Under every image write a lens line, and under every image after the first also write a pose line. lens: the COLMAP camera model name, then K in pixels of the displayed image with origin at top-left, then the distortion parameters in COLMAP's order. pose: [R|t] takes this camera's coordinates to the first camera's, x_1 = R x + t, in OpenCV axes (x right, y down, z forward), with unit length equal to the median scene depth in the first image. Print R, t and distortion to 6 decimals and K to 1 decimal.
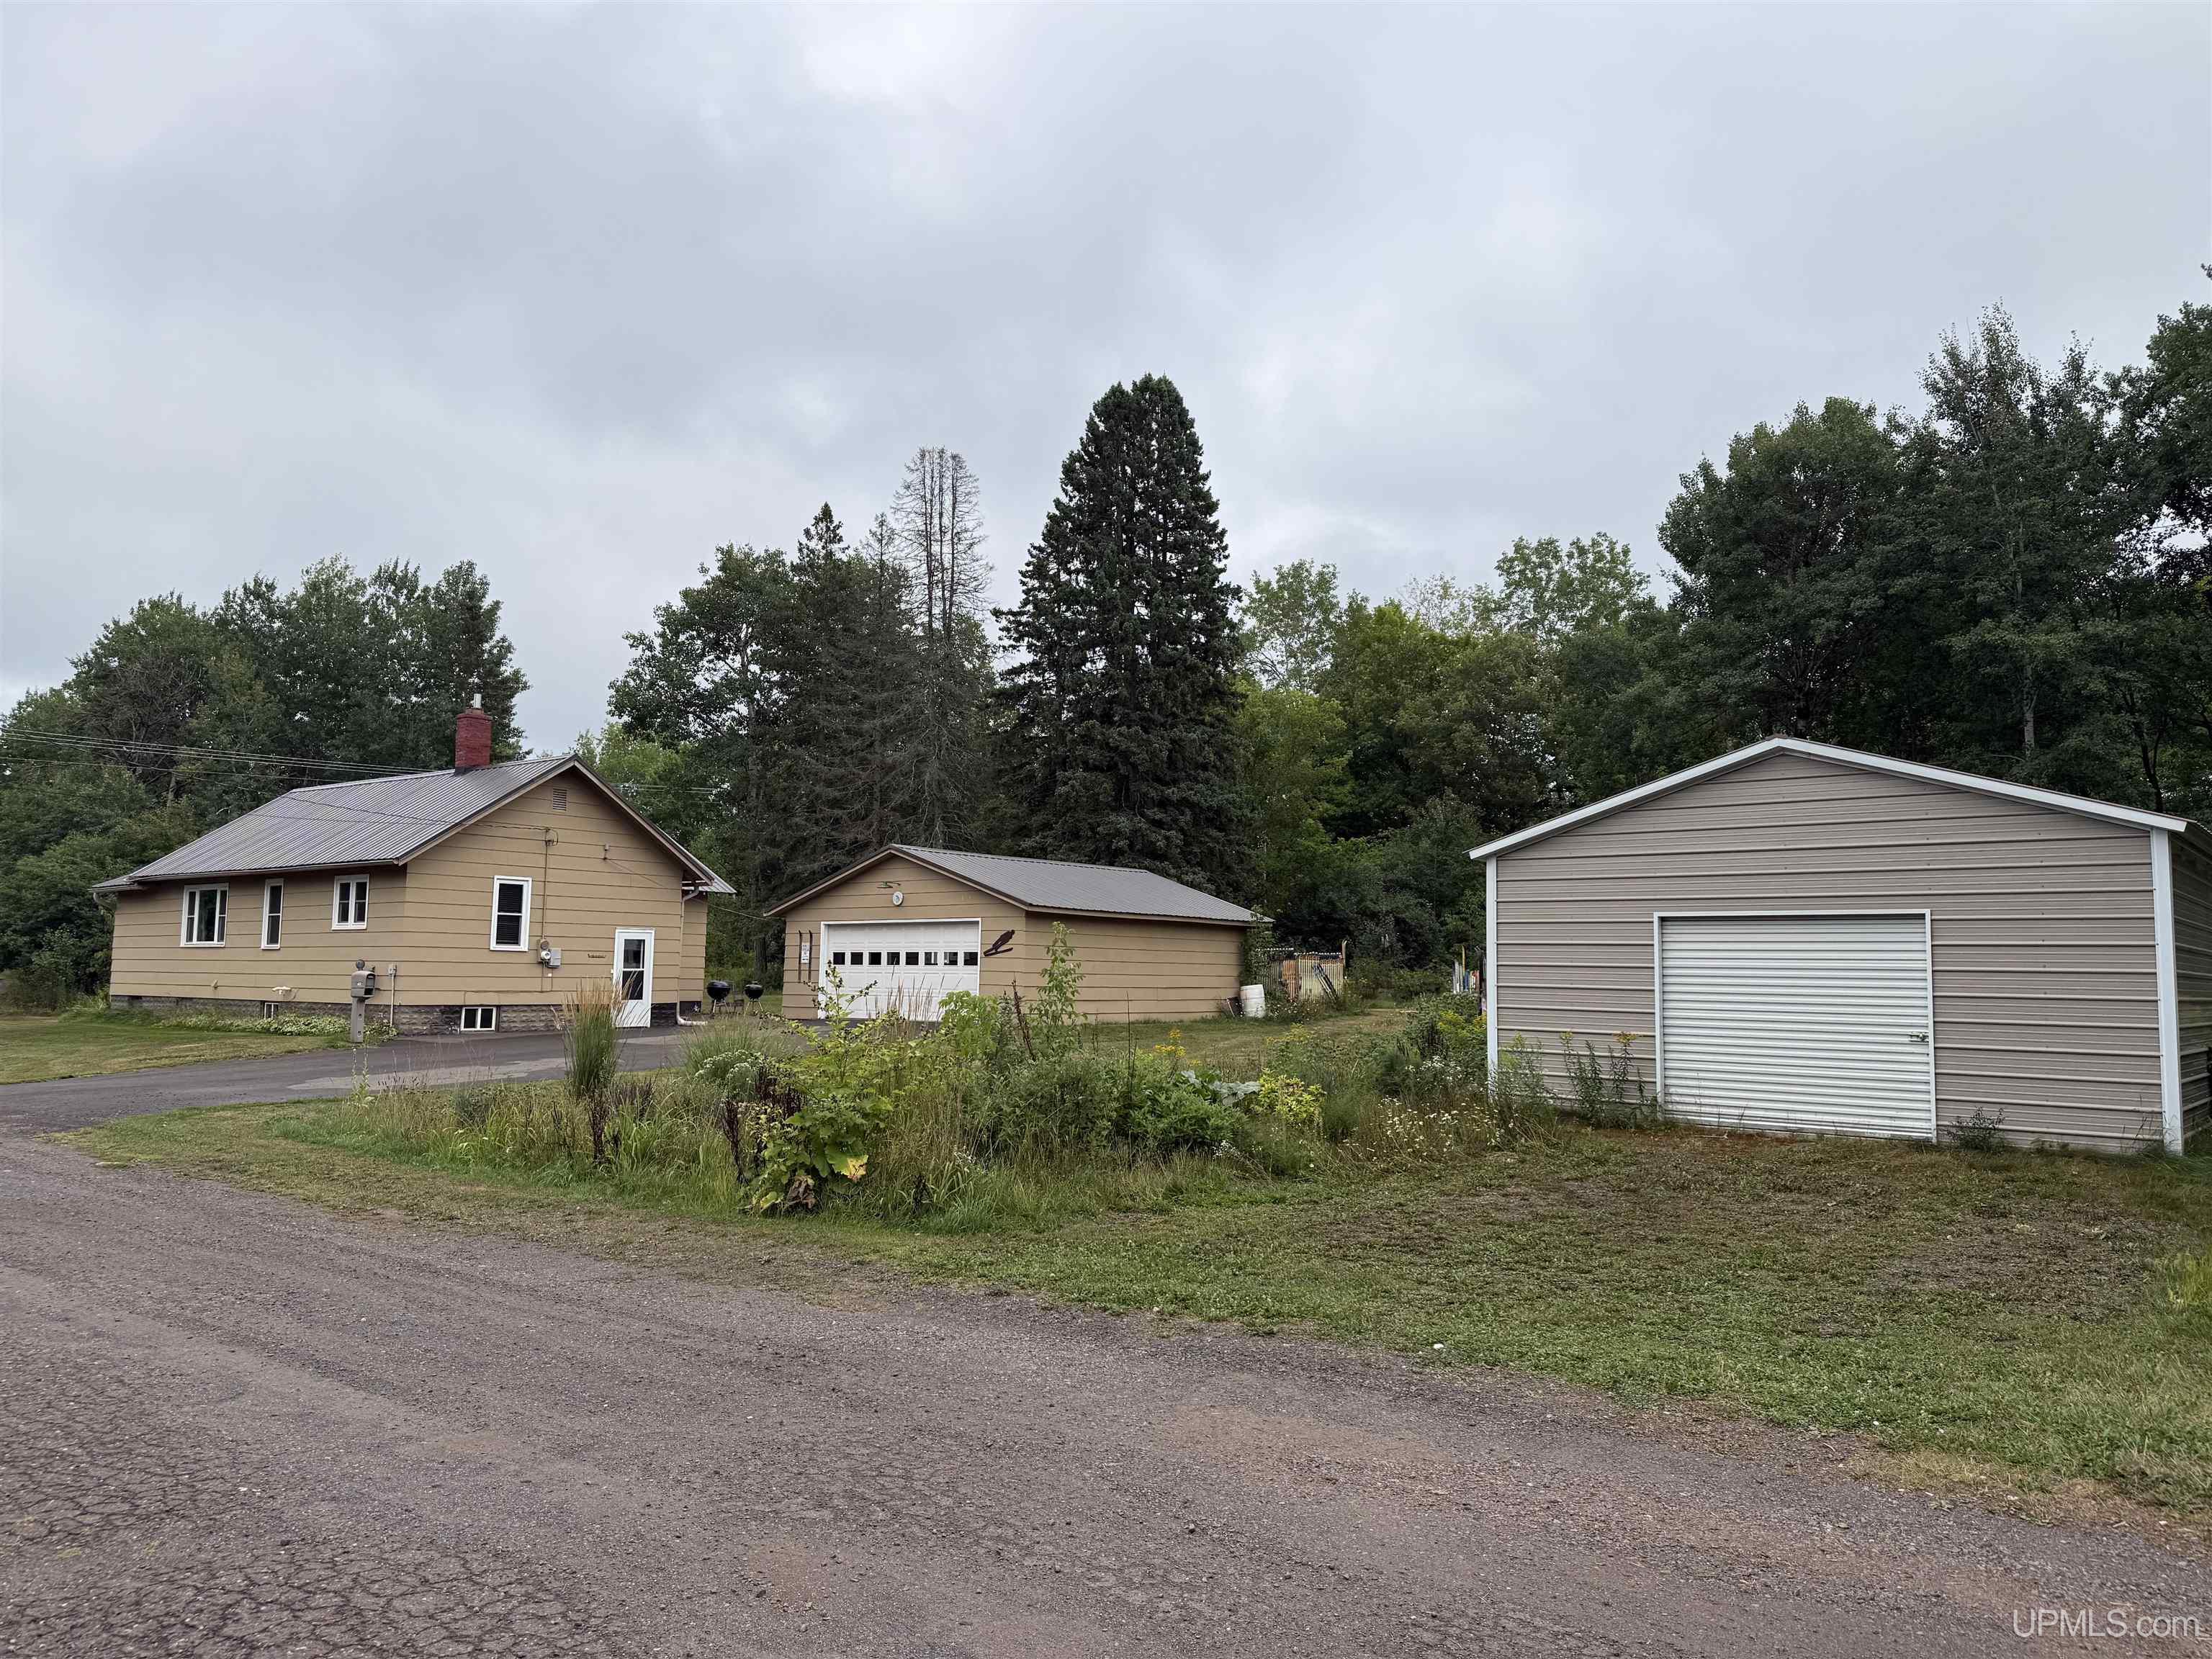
lens RADIAL K [[1572.1, 0, 1154.2], [0, 1572.1, 839.8], [0, 0, 1]] dist [0.064664, -0.112192]
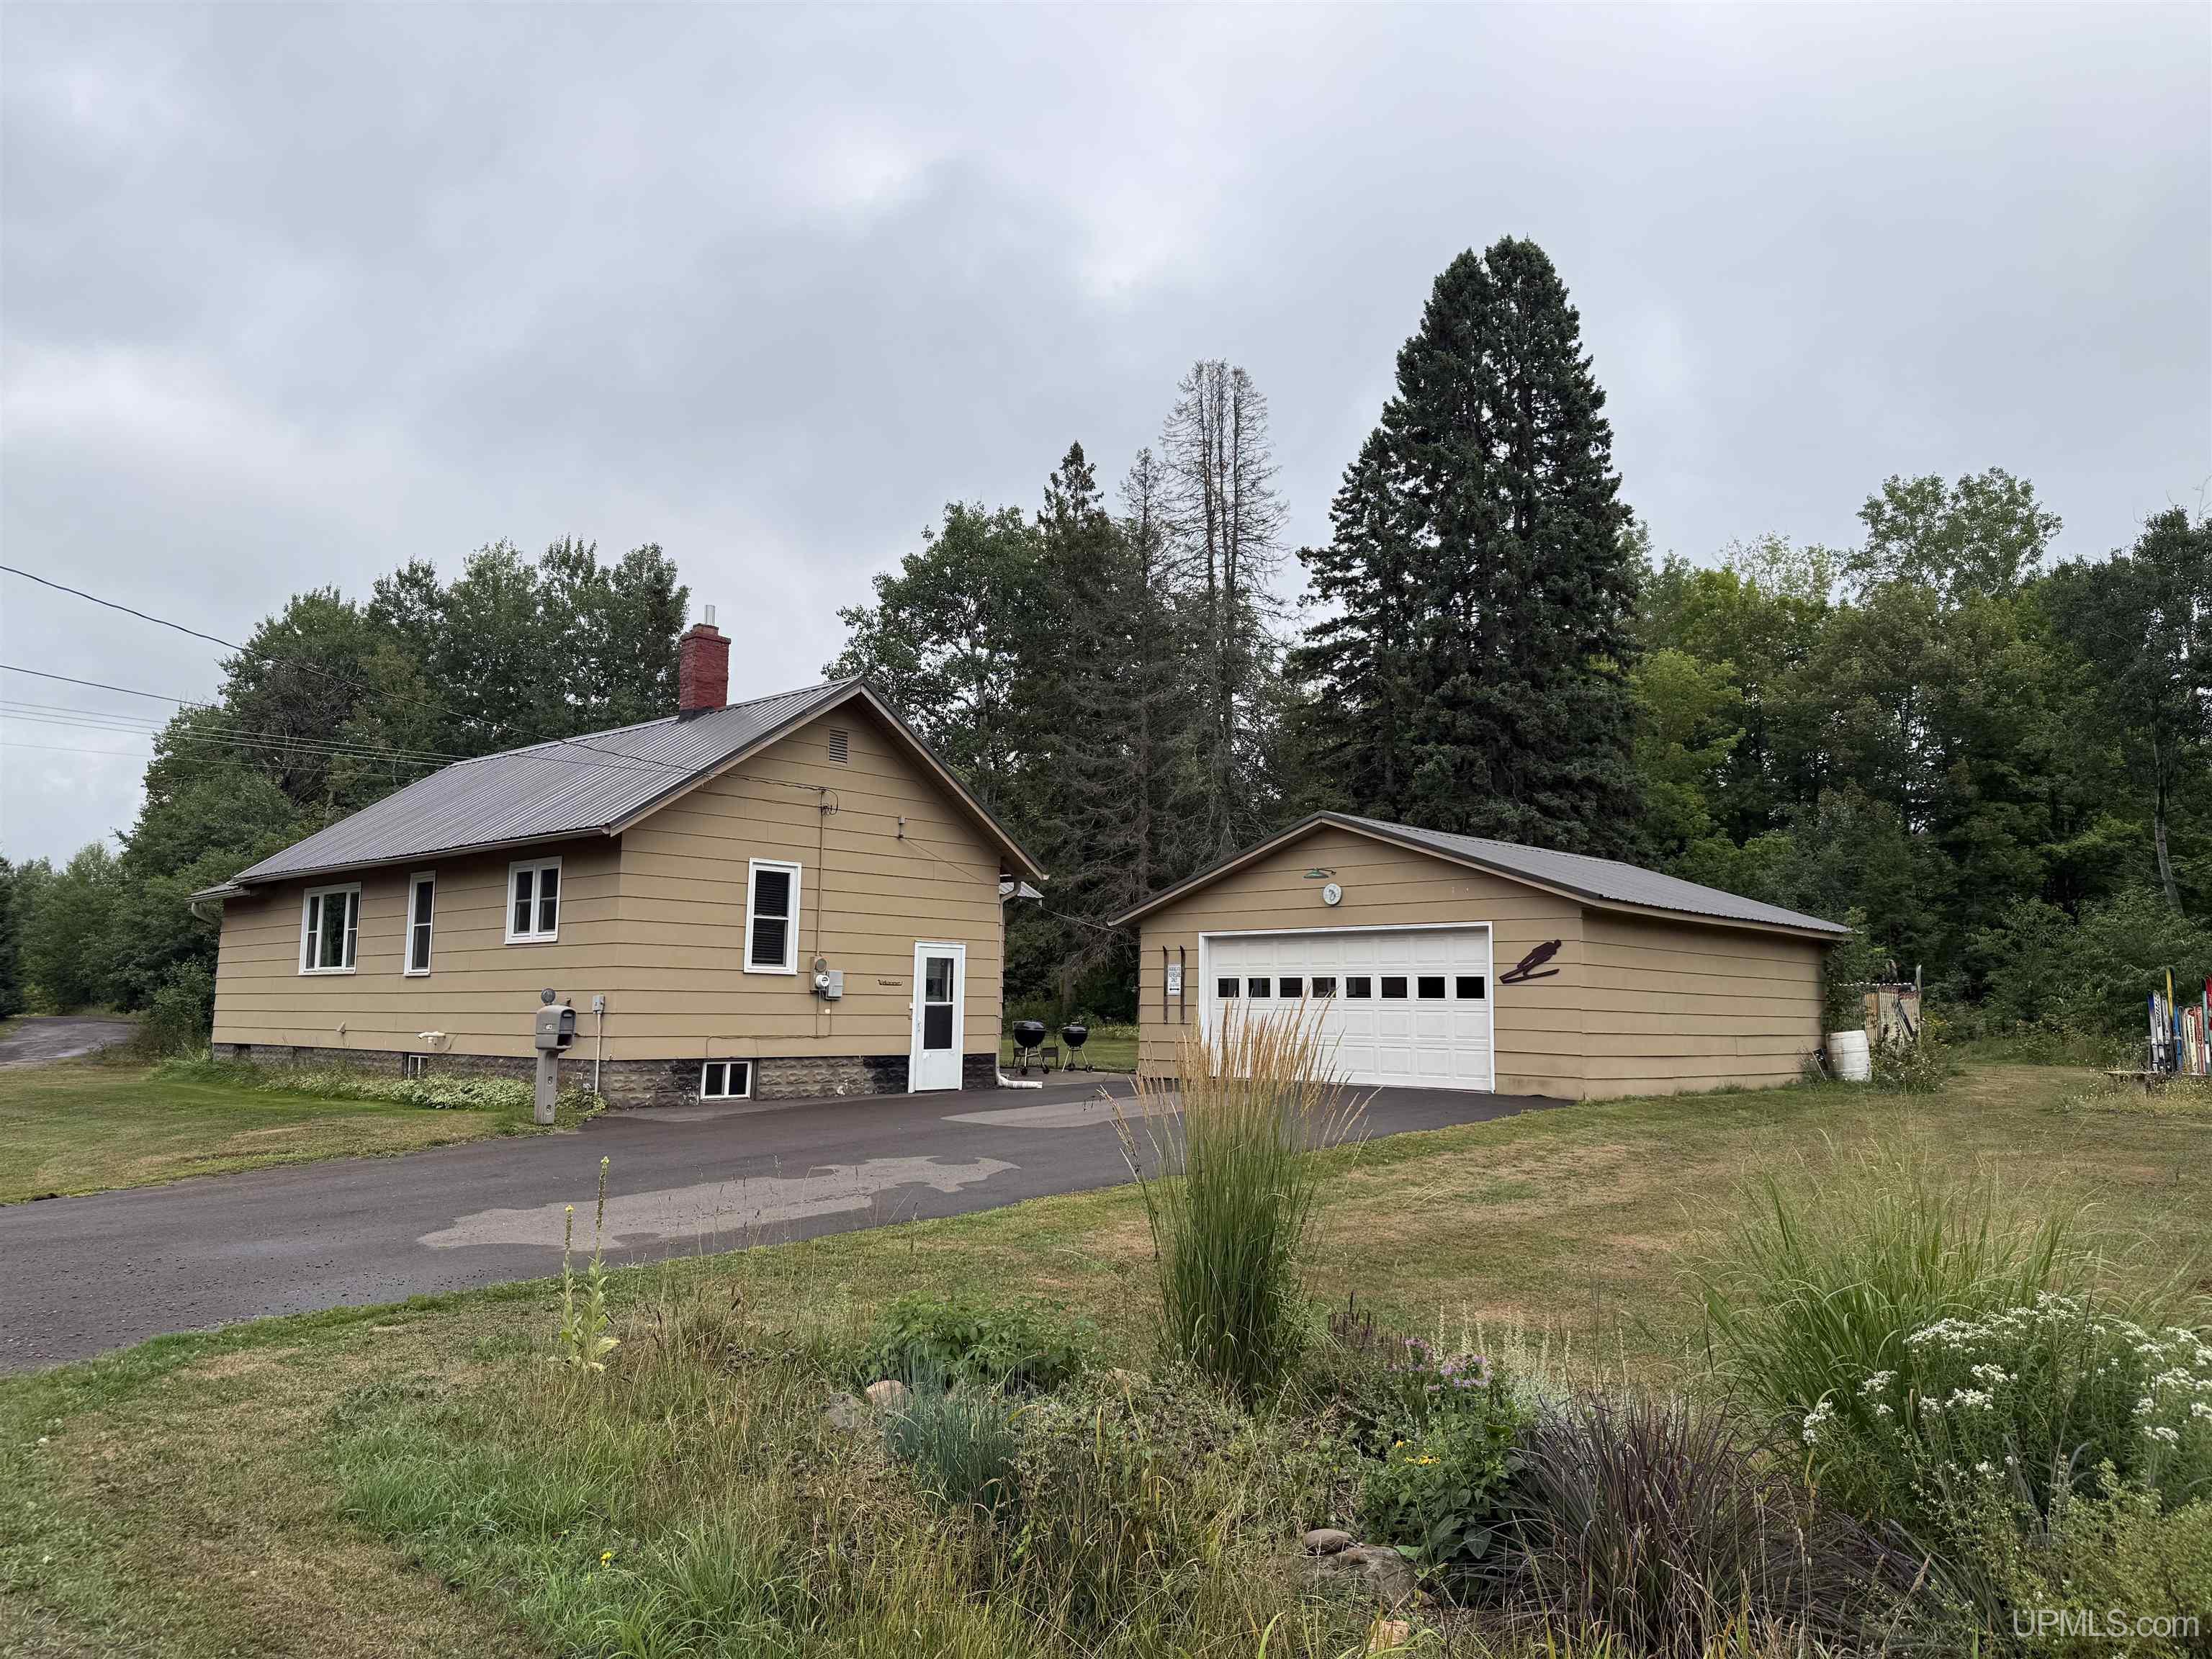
lens RADIAL K [[1543.0, 0, 1106.0], [0, 1543.0, 829.5], [0, 0, 1]] dist [0.179070, -0.333795]
pose [[0.993701, -0.013377, -0.111260, -0.162386], [0.009564, 0.999351, -0.034736, 0.028052], [0.111652, 0.033453, 0.993184, 0.310627]]
